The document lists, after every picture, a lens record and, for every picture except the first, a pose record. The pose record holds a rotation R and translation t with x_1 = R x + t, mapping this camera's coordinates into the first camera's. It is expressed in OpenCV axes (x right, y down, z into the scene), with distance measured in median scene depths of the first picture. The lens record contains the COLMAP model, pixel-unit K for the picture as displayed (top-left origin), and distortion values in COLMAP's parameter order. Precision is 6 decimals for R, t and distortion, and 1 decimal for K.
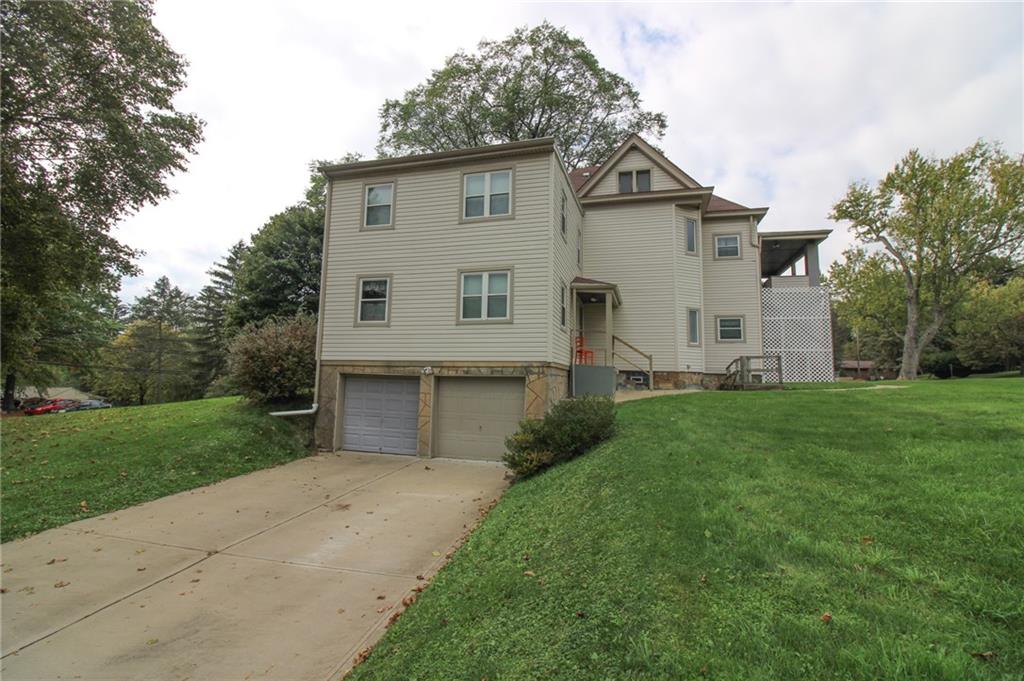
lens RADIAL K [[480.8, 0, 512.0], [0, 480.8, 340.5], [0, 0, 1]] dist [0.000897, 0.000097]
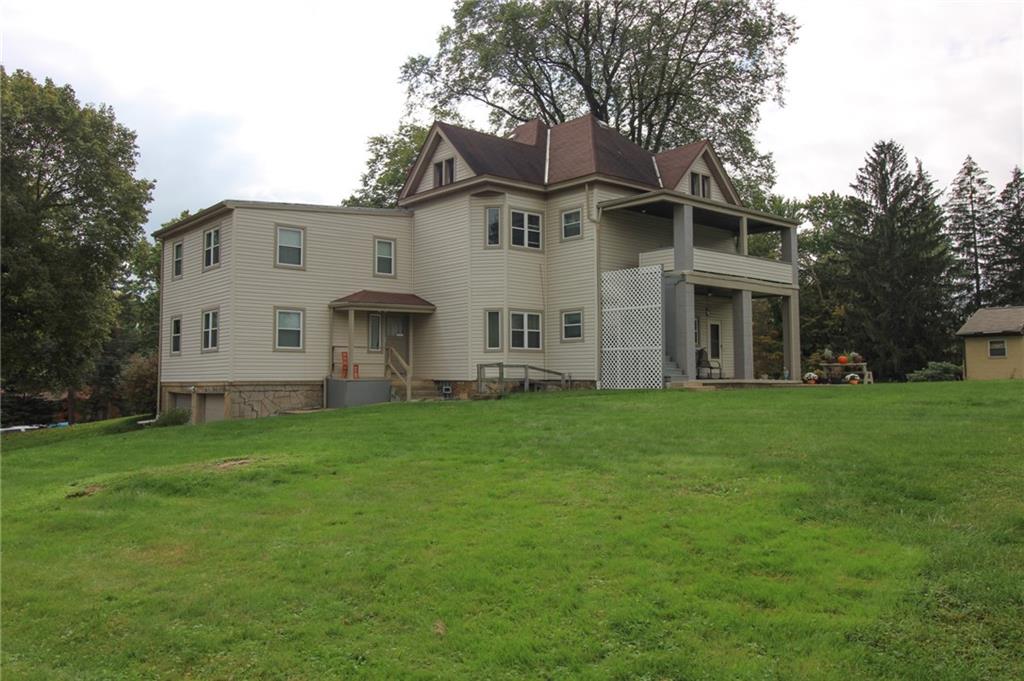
lens RADIAL K [[823.9, 0, 512.0], [0, 823.9, 340.5], [0, 0, 1]] dist [-0.002298, -0.000858]
pose [[0.830958, -0.049624, -0.554118, 1.506996], [0.070813, 0.997347, 0.016875, -0.038491], [0.551810, -0.053261, 0.832267, -0.308896]]
